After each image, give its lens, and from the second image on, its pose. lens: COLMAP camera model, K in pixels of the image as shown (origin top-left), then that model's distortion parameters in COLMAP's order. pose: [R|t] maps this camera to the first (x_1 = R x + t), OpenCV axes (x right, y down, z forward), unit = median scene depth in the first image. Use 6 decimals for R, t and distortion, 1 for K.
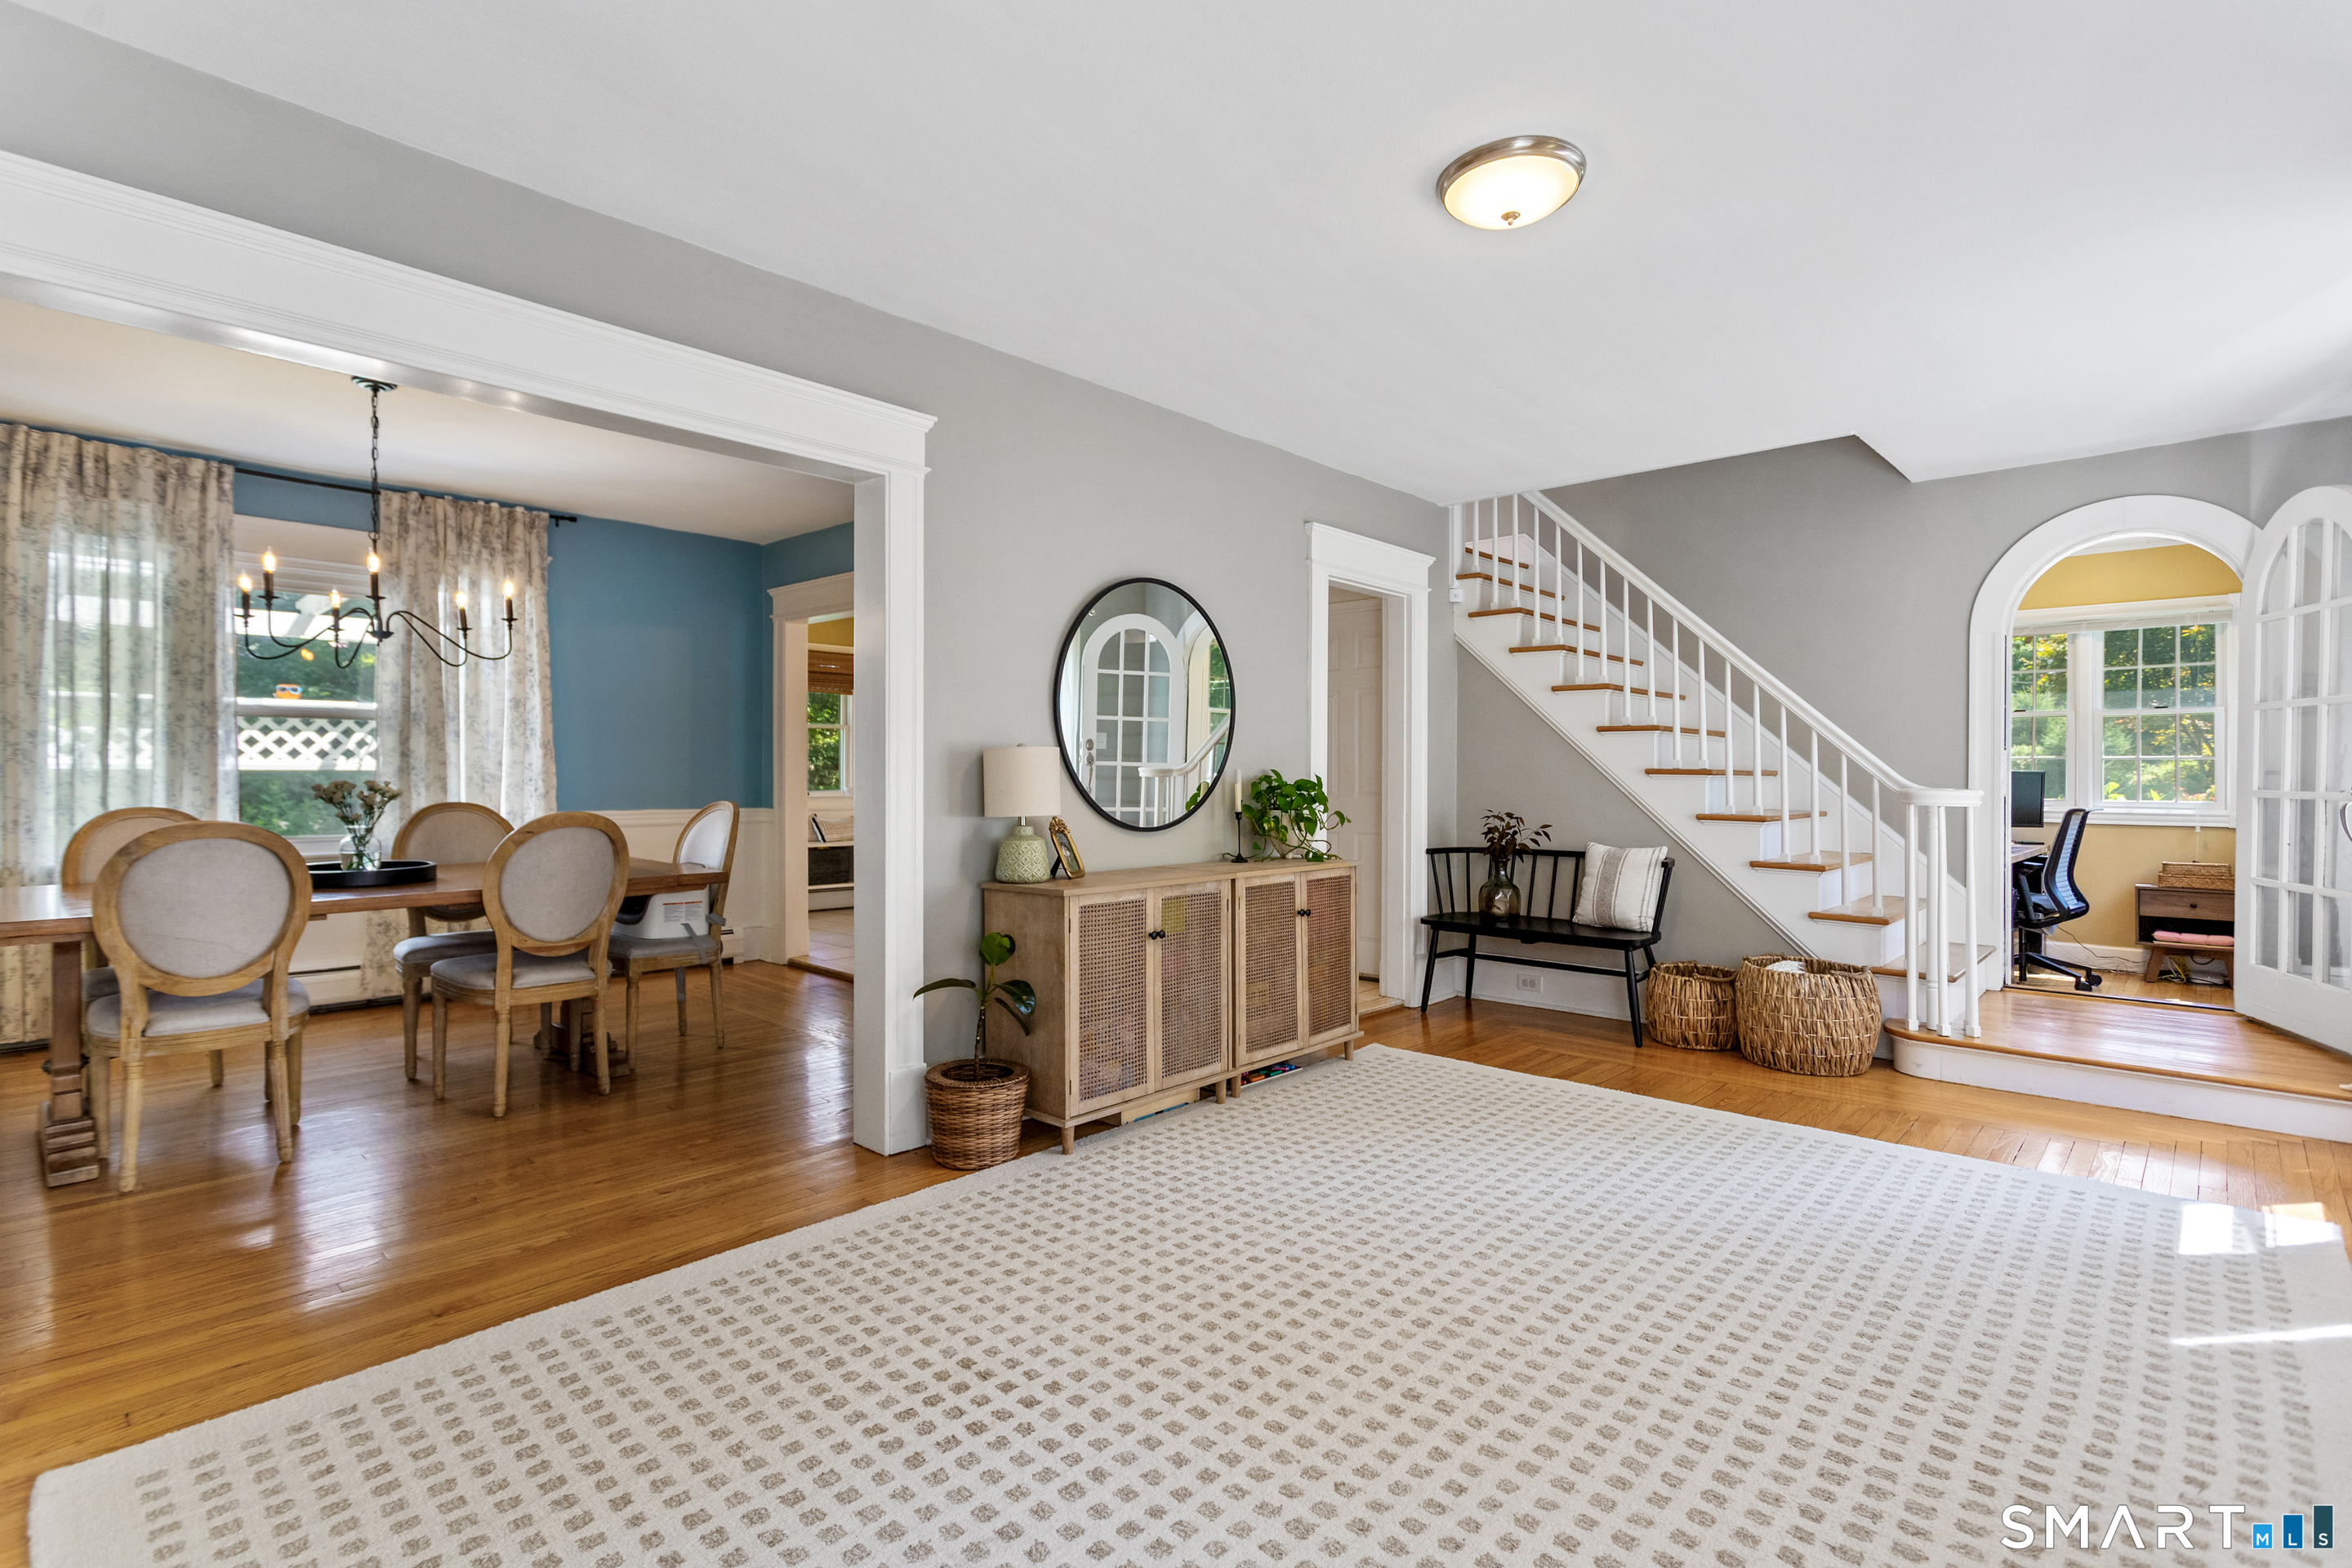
lens RADIAL K [[1114.8, 0, 1160.8], [0, 1114.8, 771.3], [0, 0, 1]] dist [0.000951, 0.002150]
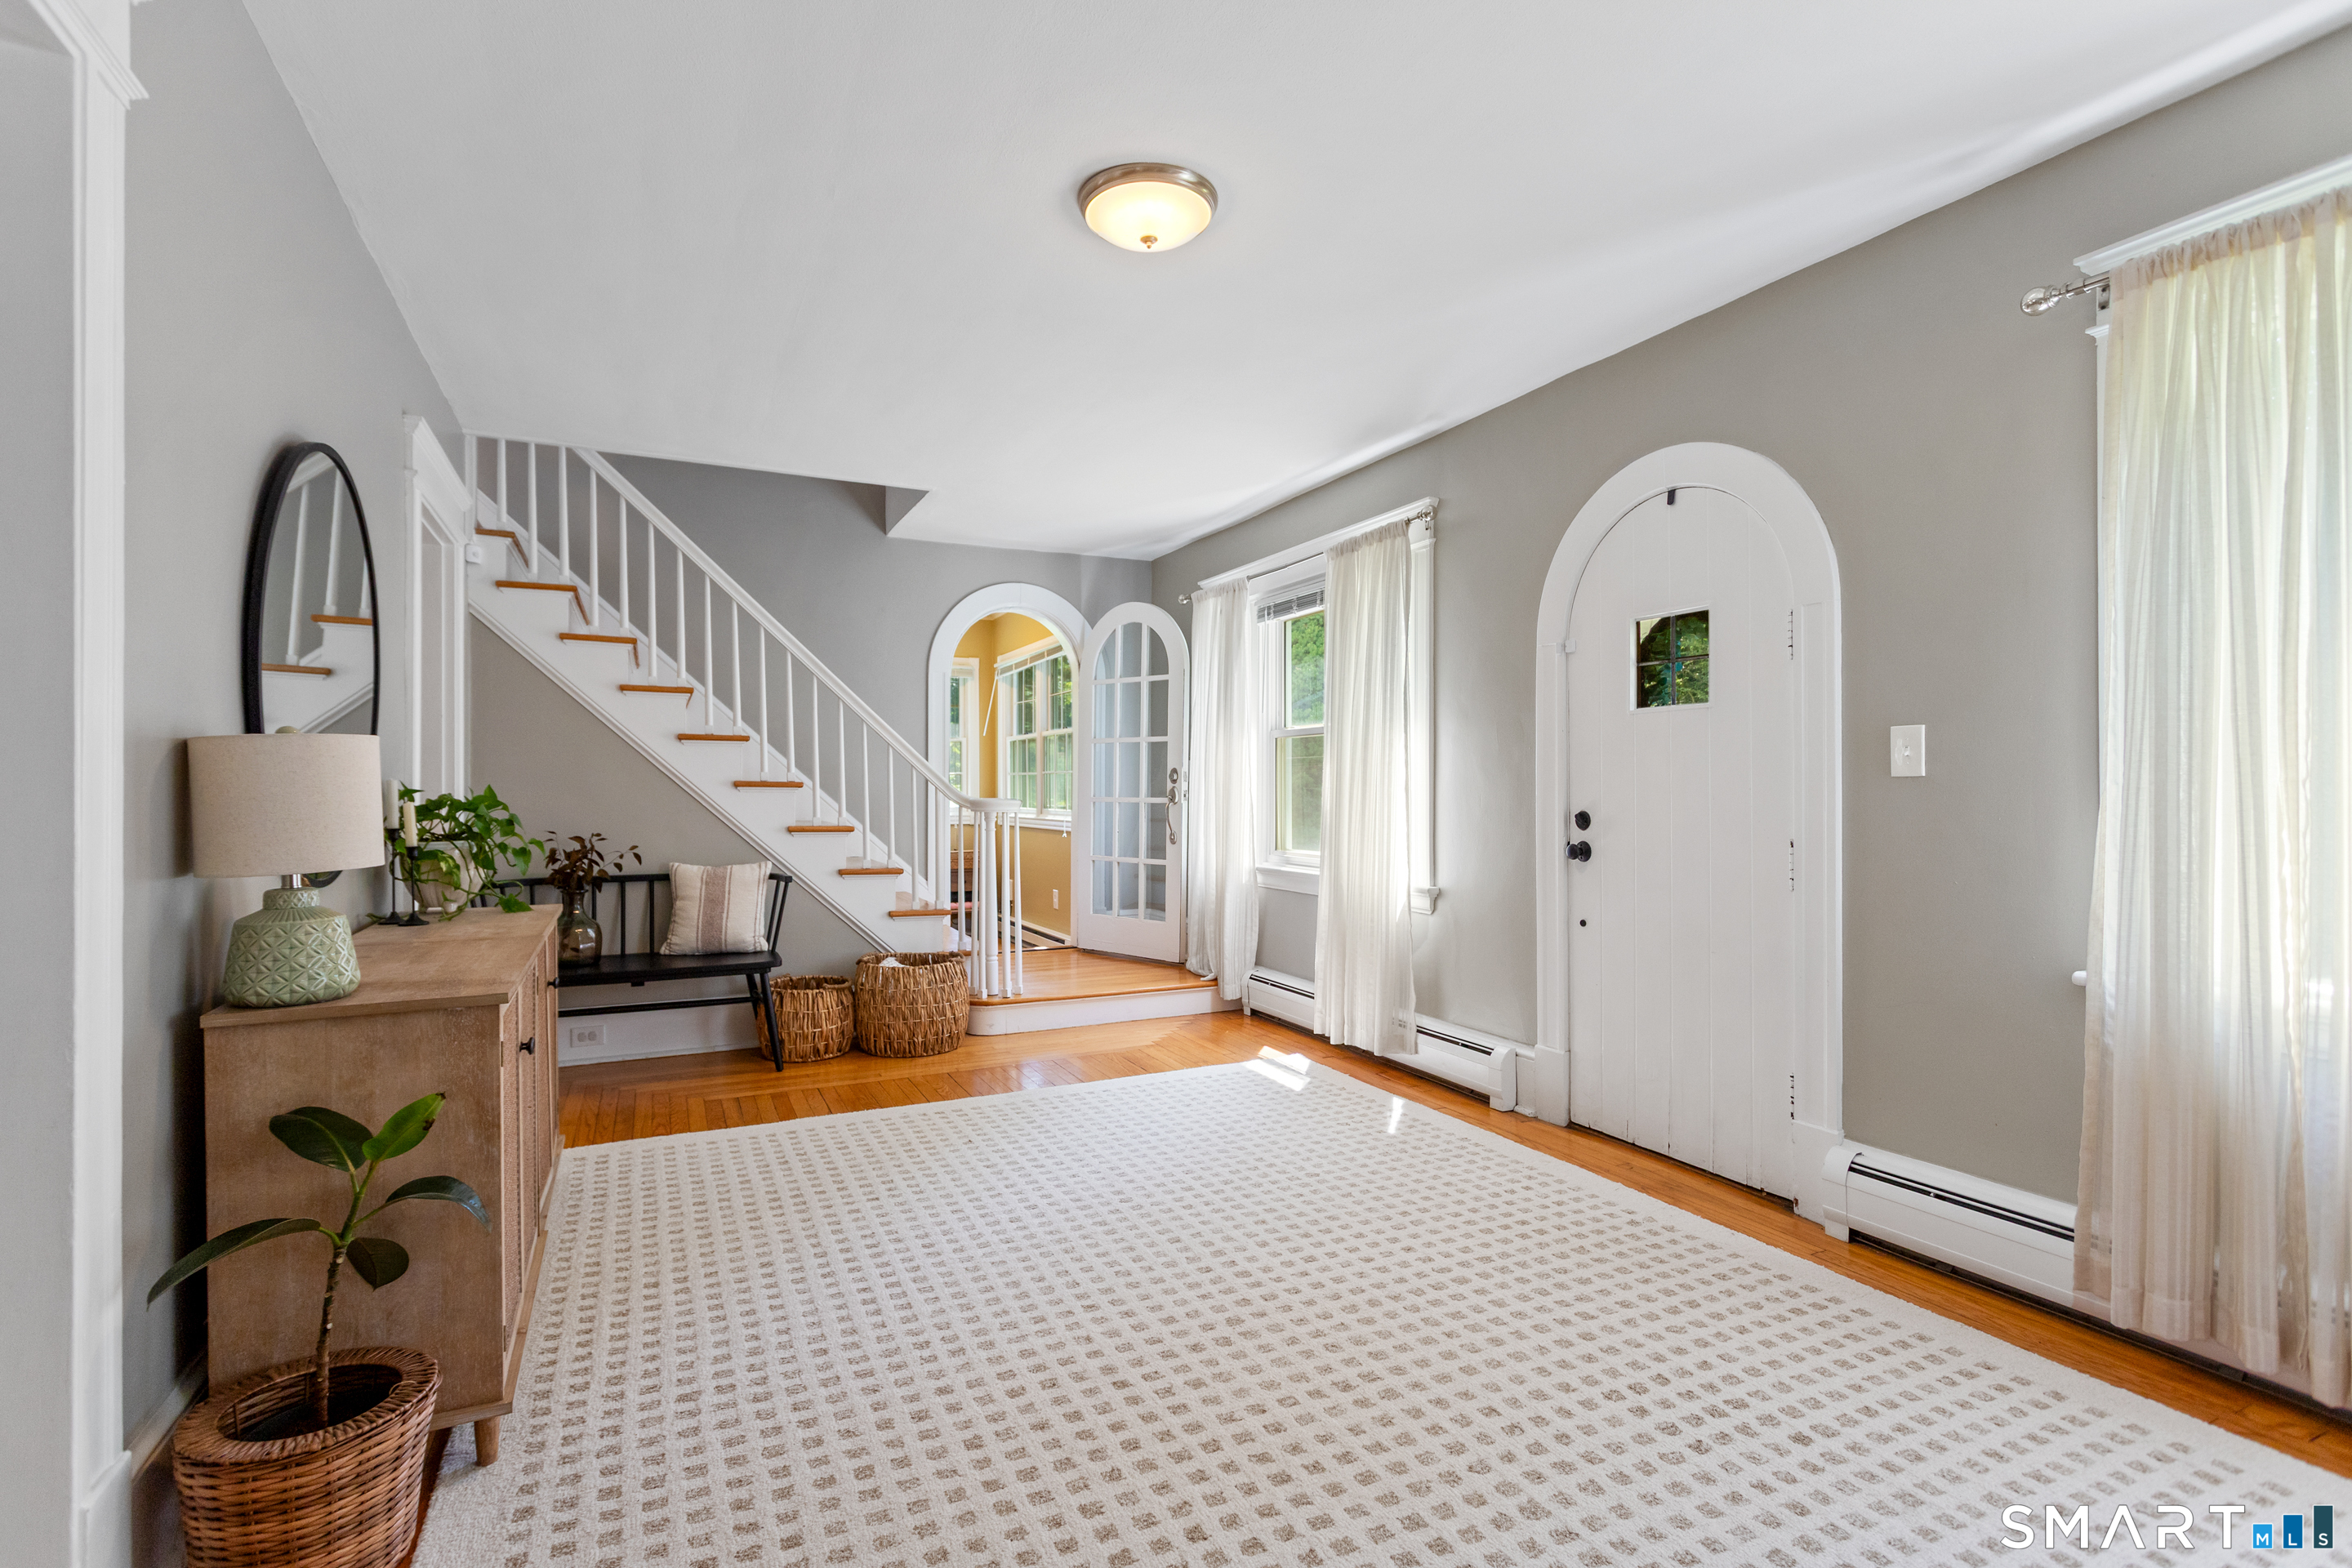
lens RADIAL K [[1114.8, 0, 1178.1], [0, 1114.8, 790.4], [0, 0, 1]] dist [0.000951, 0.002150]
pose [[0.355540, -0.003404, 0.934655, -0.506077], [-0.001620, 0.999990, 0.004258, 0.001204], [-0.934660, -0.003028, 0.355530, 0.494626]]
